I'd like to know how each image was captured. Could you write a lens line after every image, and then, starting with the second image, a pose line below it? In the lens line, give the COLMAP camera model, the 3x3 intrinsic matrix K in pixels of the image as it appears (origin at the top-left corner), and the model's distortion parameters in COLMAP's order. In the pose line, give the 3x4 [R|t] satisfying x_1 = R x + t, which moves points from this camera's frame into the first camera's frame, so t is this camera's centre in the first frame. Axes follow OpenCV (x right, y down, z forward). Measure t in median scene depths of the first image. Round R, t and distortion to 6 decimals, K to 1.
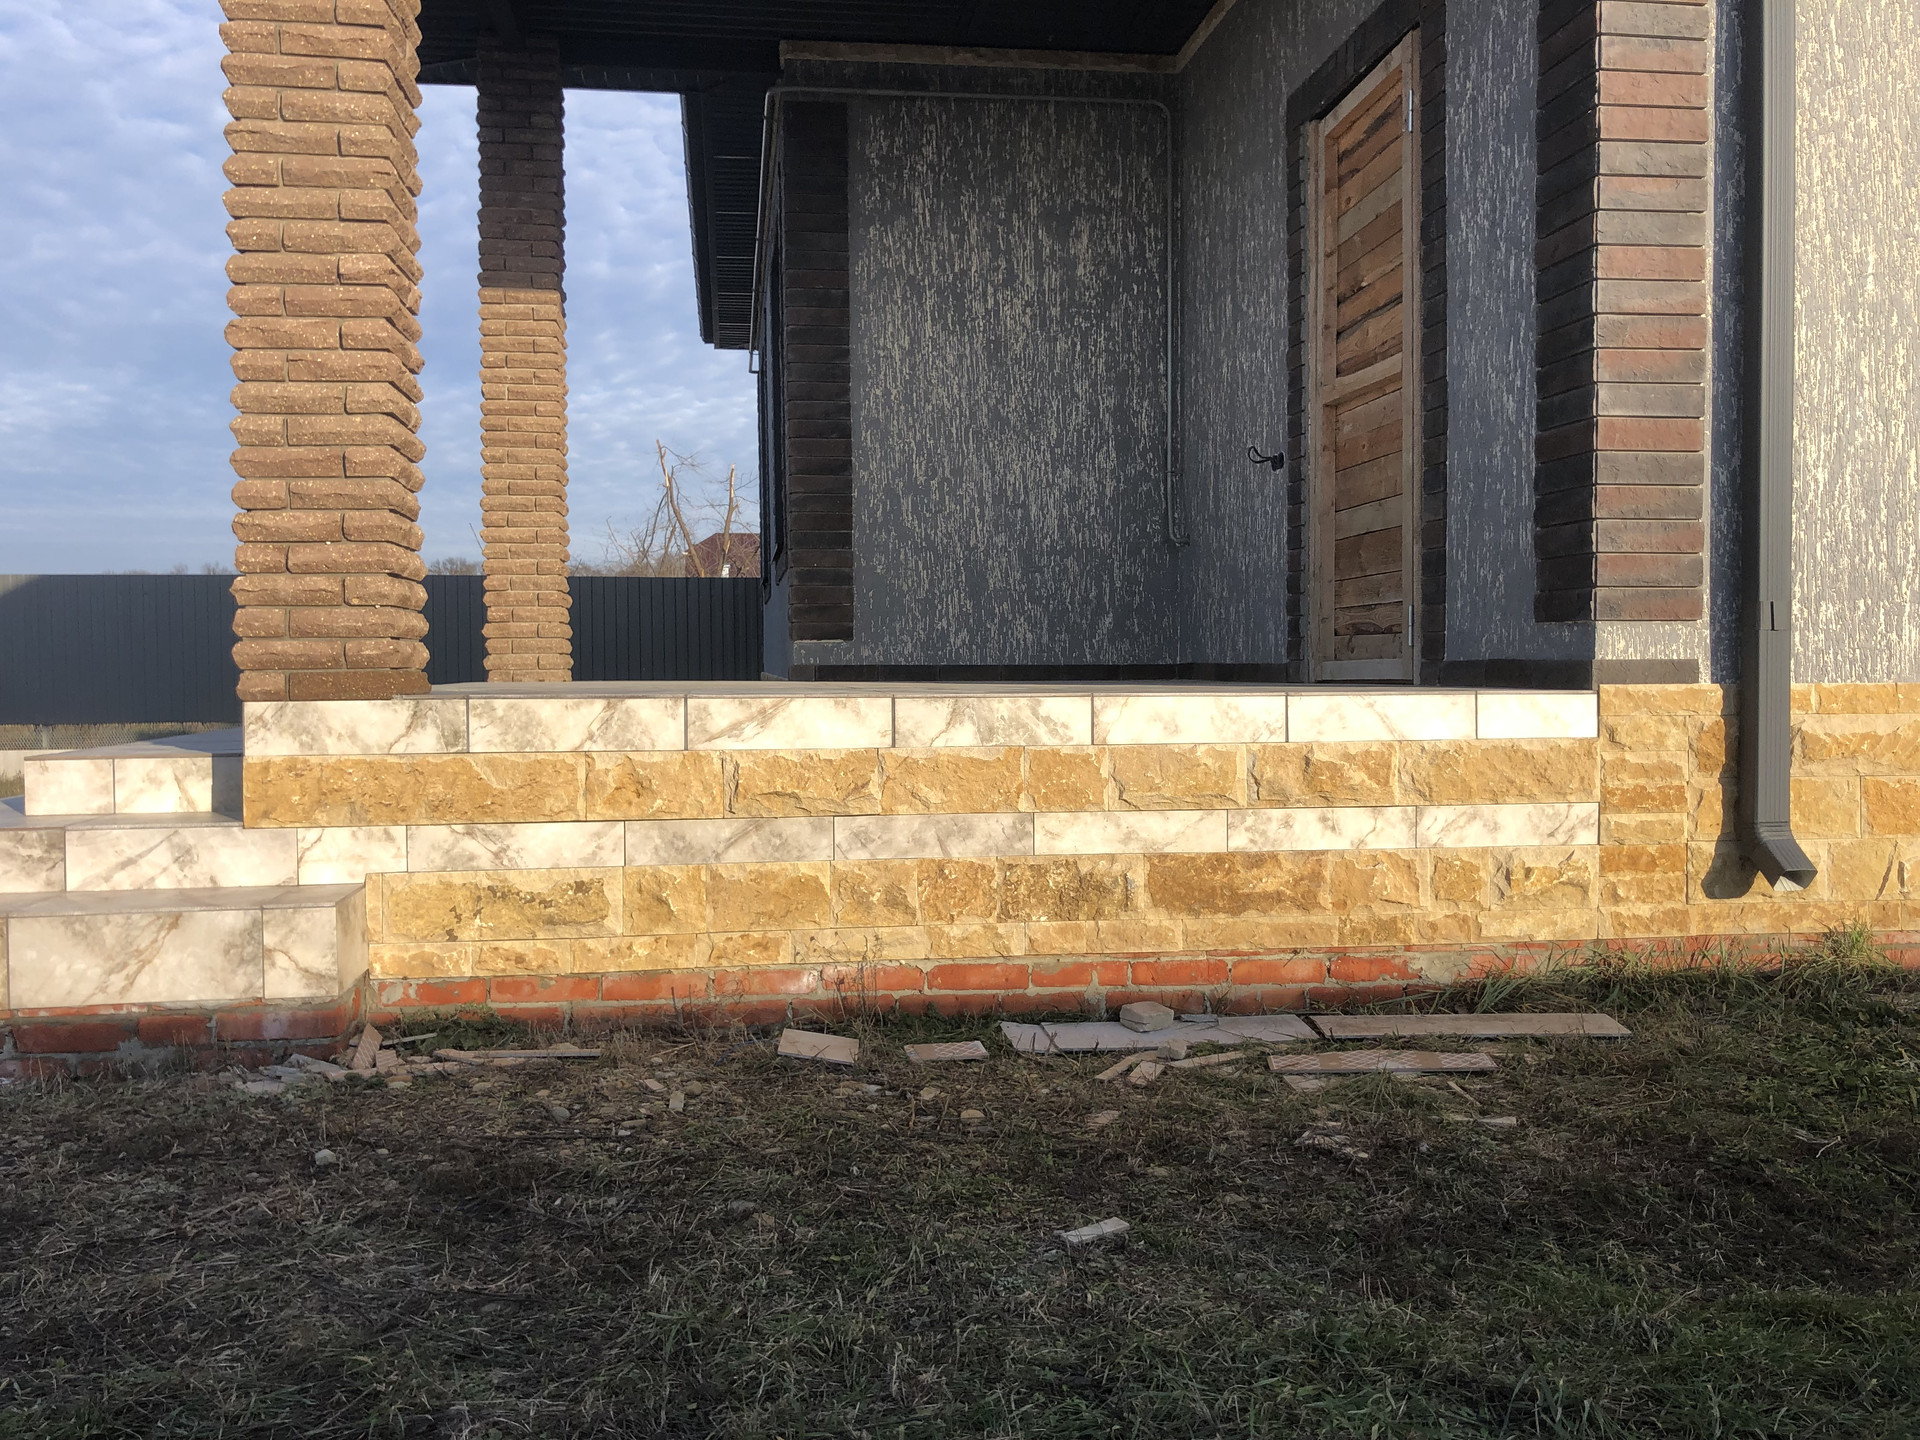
lens RADIAL K [[1570.7, 0, 960.0], [0, 1570.7, 720.0], [0, 0, 1]] dist [0.045872, -0.065796]
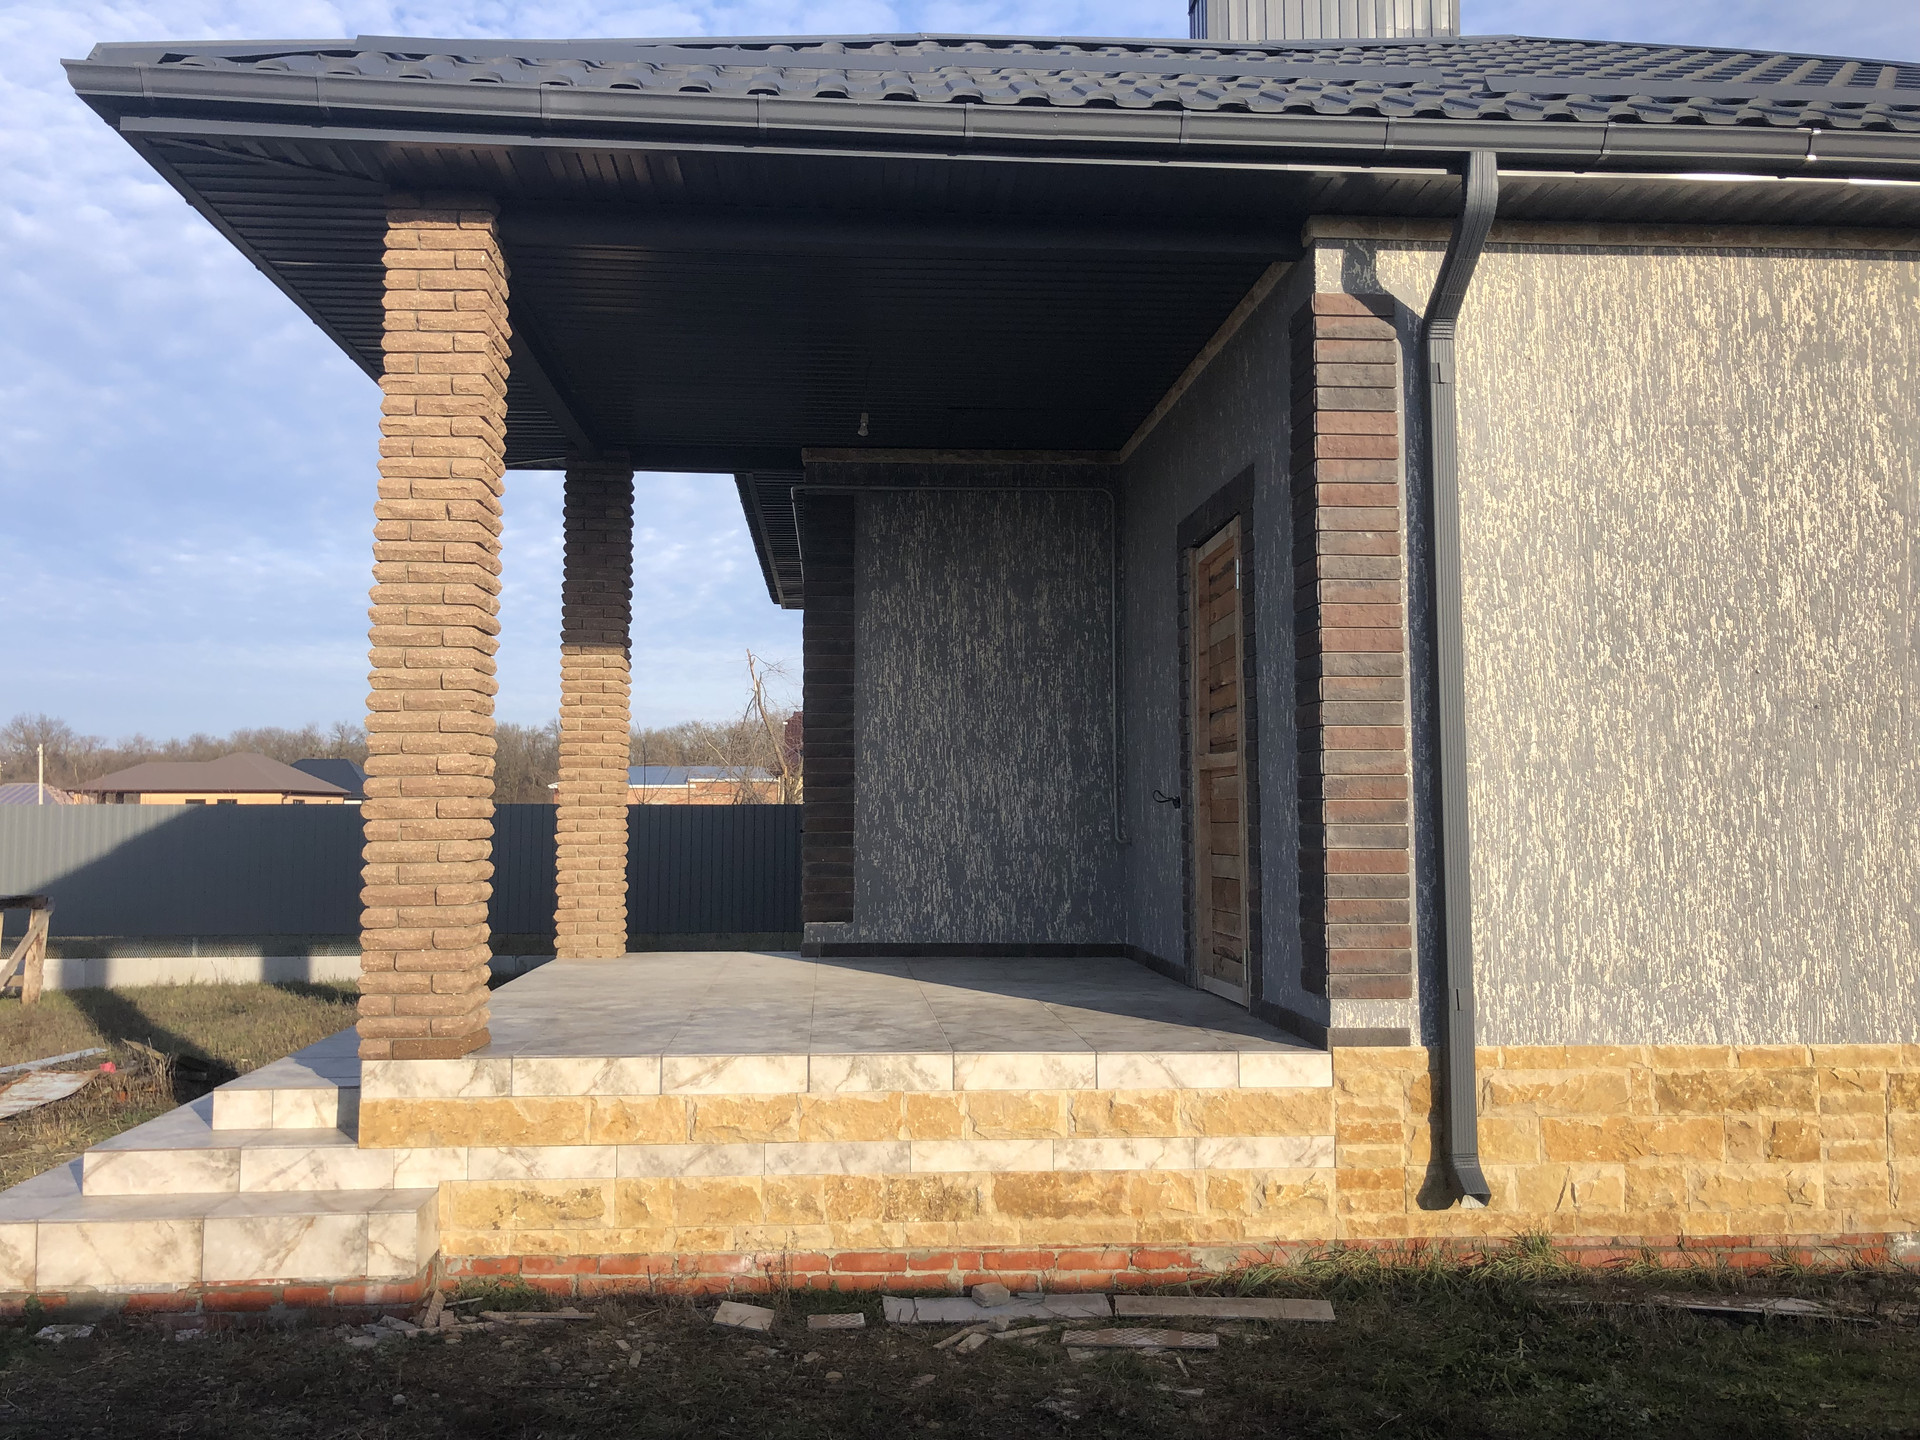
lens RADIAL K [[1565.7, 0, 948.5], [0, 1565.7, 713.0], [0, 0, 1]] dist [0.011922, -0.011127]
pose [[0.997225, 0.000066, -0.074447, 0.177138], [-0.007327, 0.995231, -0.097268, -0.175783], [0.074086, 0.097544, 0.992470, -0.390775]]
